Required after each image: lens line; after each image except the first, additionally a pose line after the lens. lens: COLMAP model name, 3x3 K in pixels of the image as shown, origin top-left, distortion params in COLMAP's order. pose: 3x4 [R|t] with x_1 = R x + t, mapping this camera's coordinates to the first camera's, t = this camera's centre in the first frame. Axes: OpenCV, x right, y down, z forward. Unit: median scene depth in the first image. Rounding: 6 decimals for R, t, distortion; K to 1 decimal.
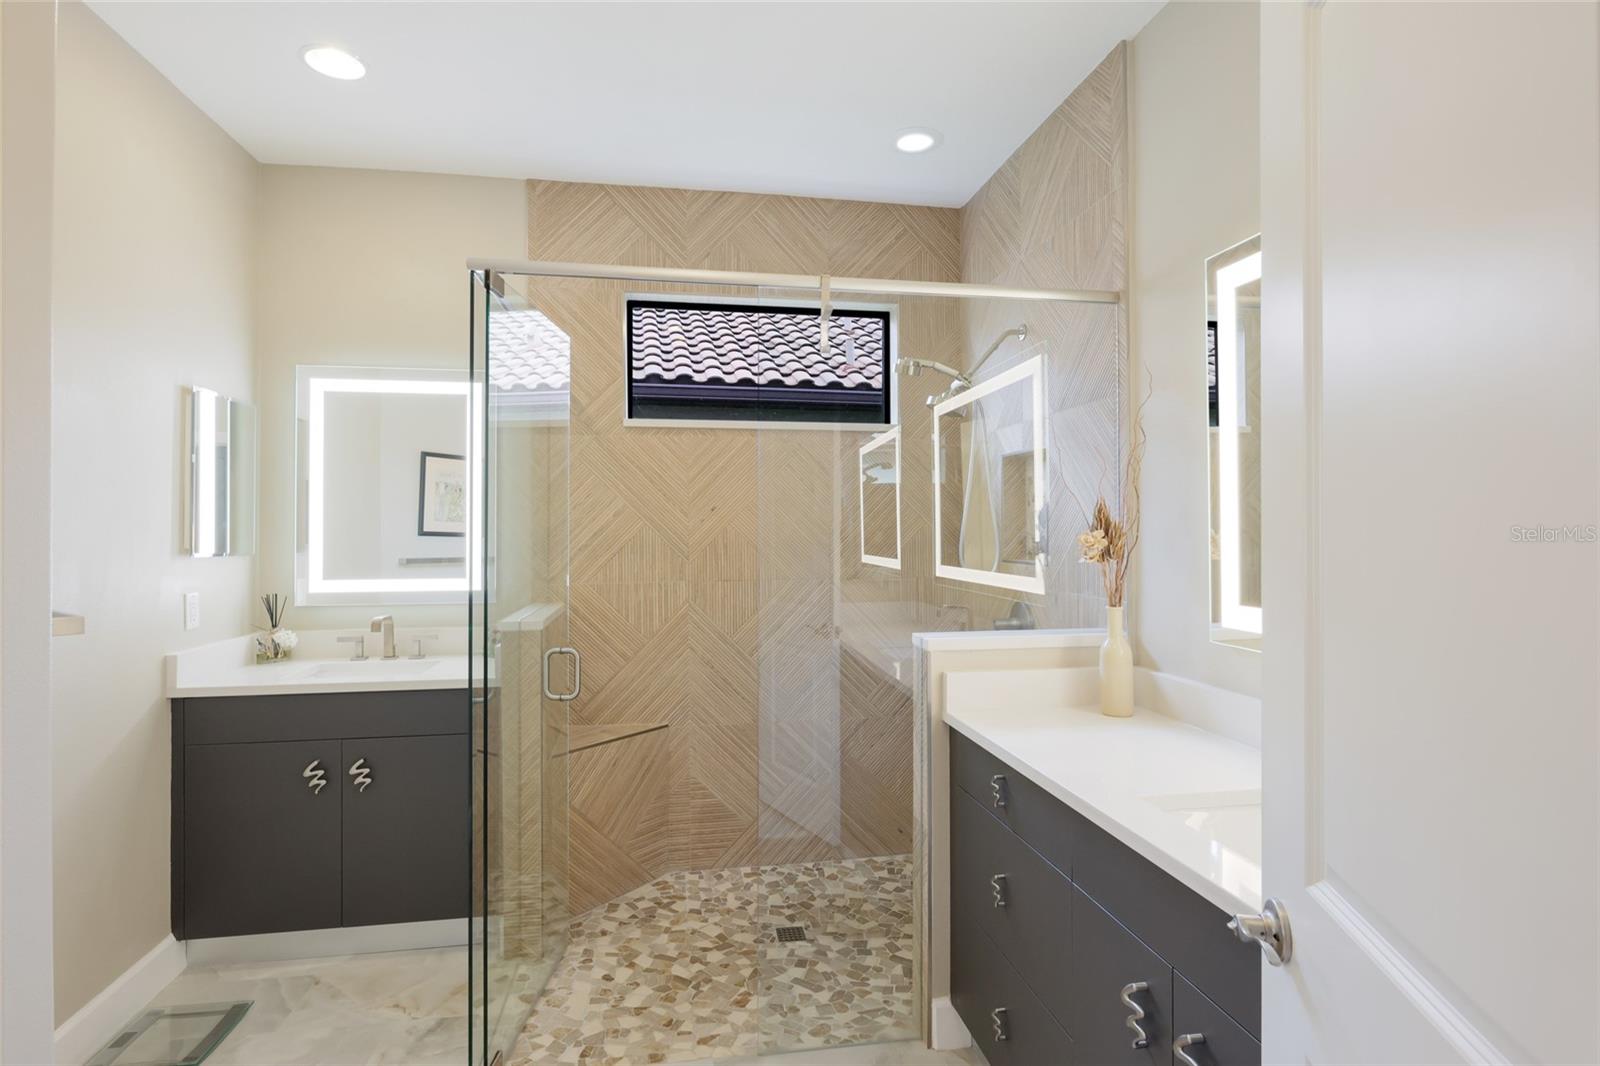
lens RADIAL K [[796.1, 0, 797.5], [0, 796.1, 521.4], [0, 0, 1]] dist [-0.005812, -0.000076]
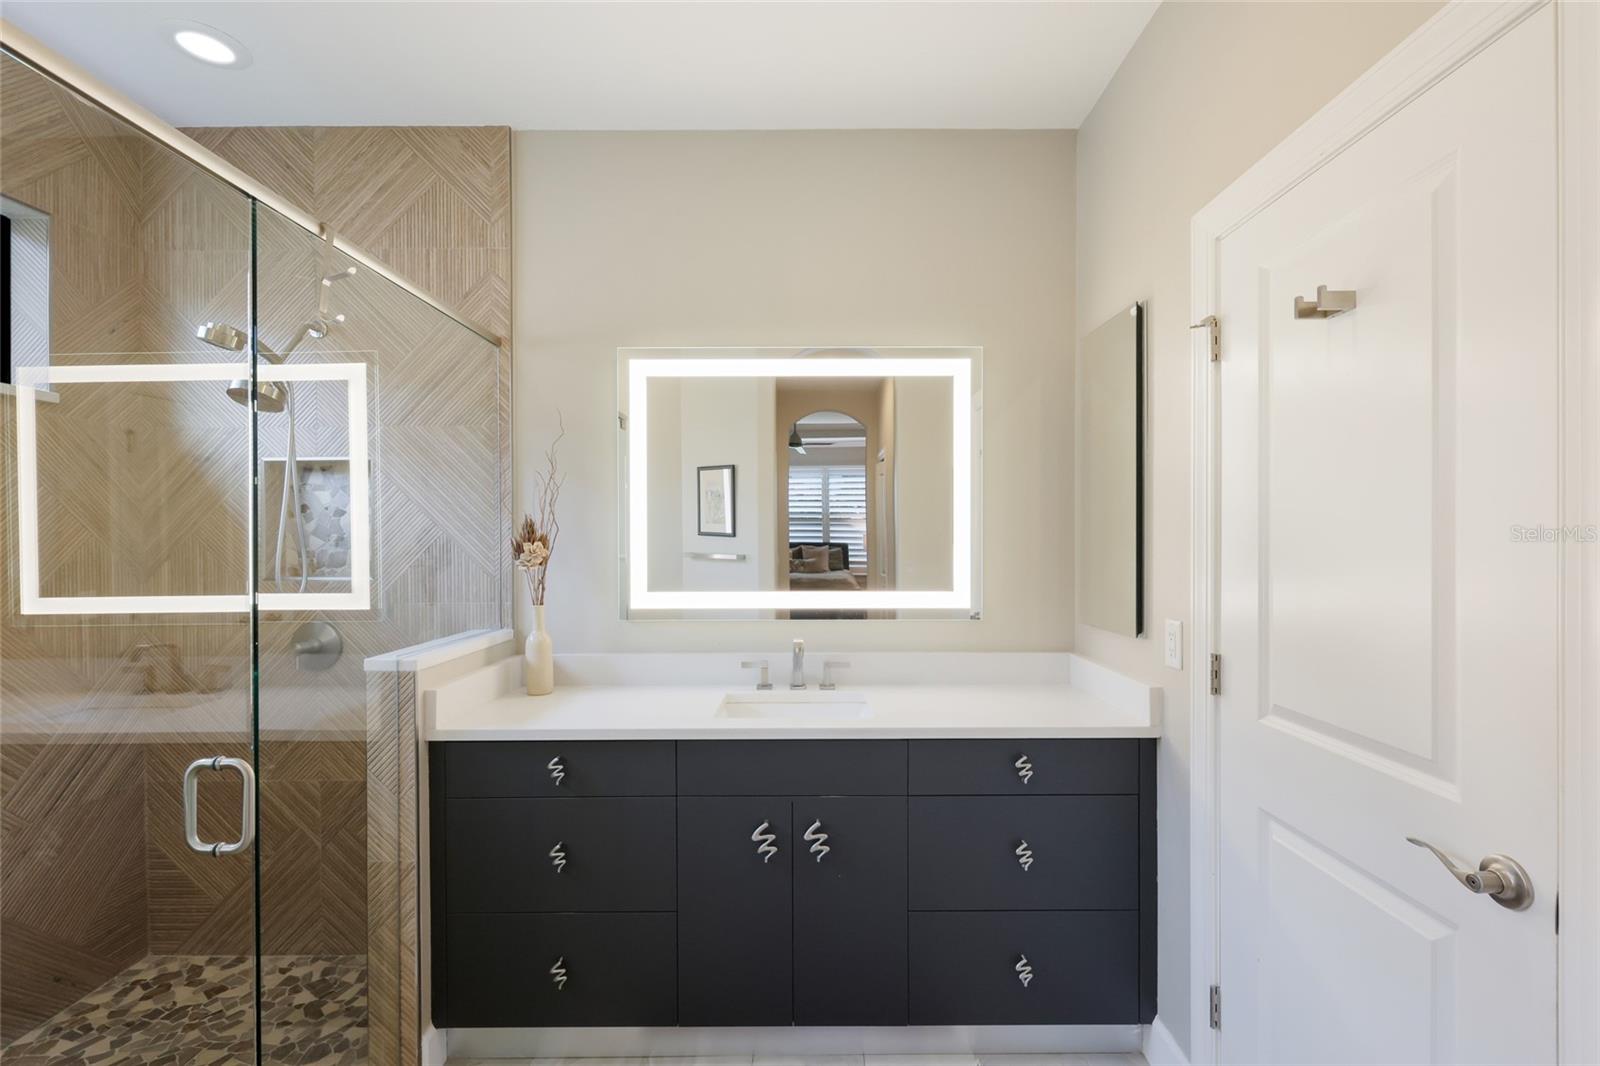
lens RADIAL K [[711.3, 0, 802.3], [0, 711.3, 539.8], [0, 0, 1]] dist [-0.003338, 0.000357]
pose [[0.177558, -0.001308, 0.984109, -0.431922], [-0.002252, 0.999996, 0.001736, 0.003779], [-0.984108, -0.002524, 0.177555, 0.299717]]
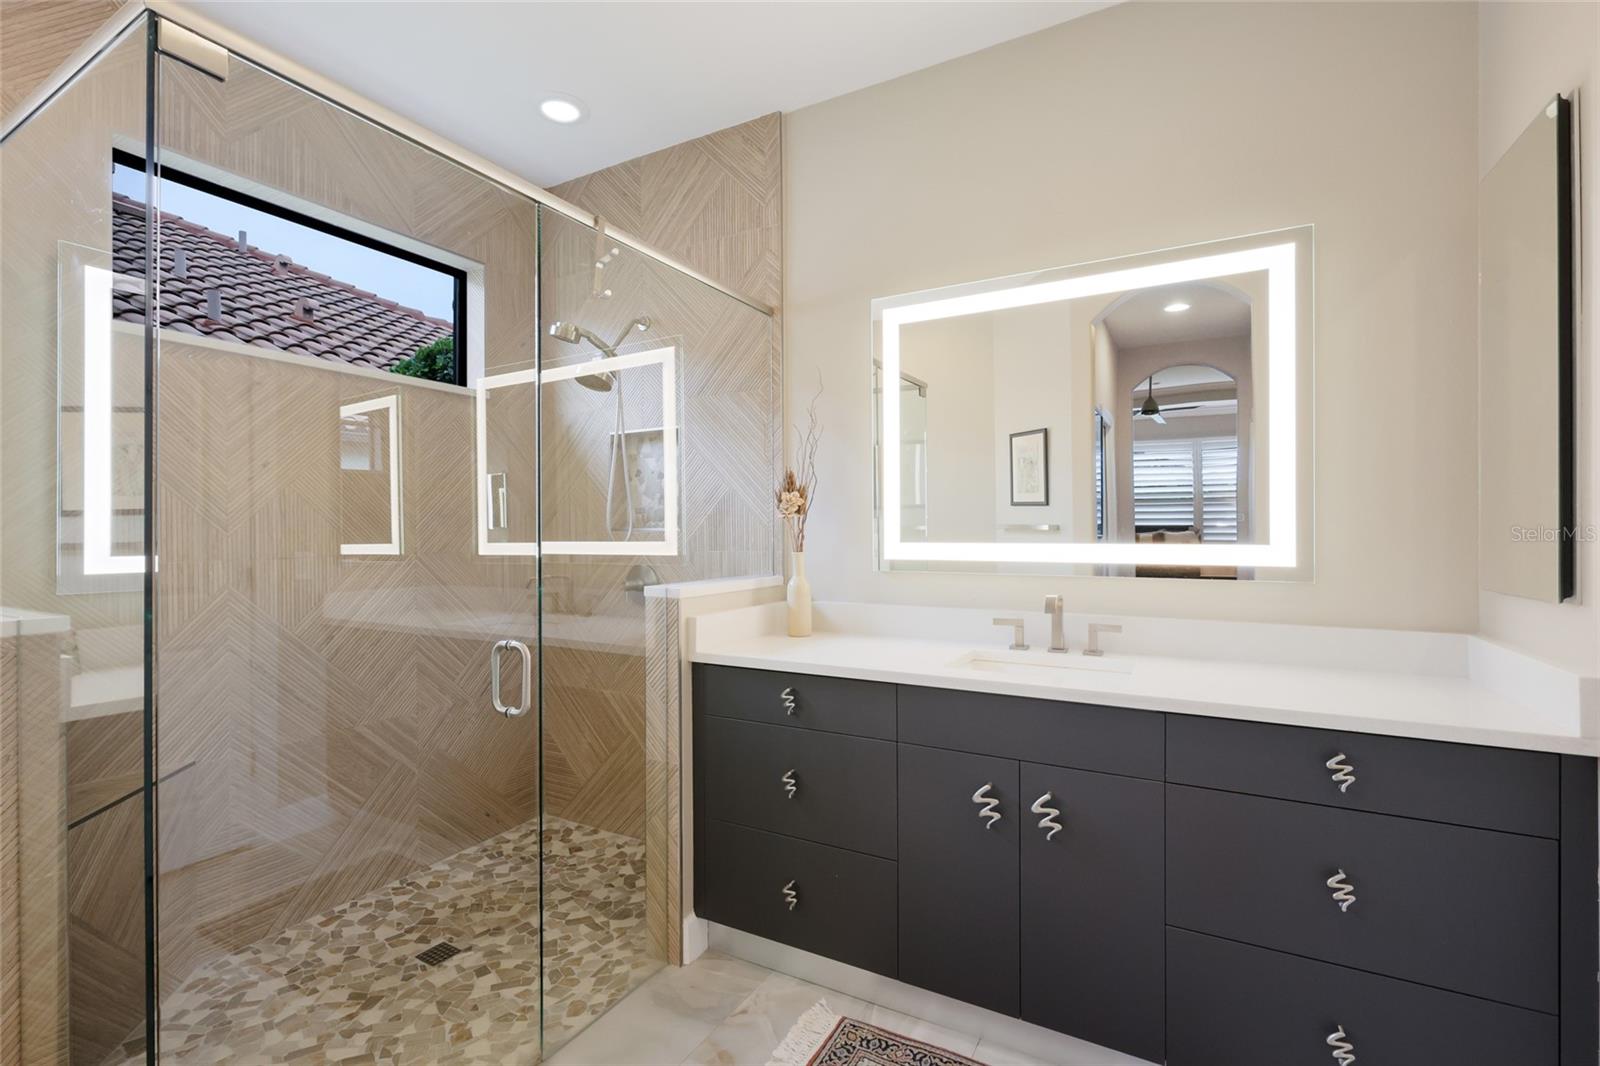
lens RADIAL K [[711.3, 0, 797.9], [0, 711.3, 530.0], [0, 0, 1]] dist [-0.003338, 0.000357]
pose [[0.630138, -0.000239, 0.776483, -0.358884], [-0.002480, 0.999994, 0.002321, 0.049939], [-0.776479, -0.003388, 0.630134, 0.200378]]
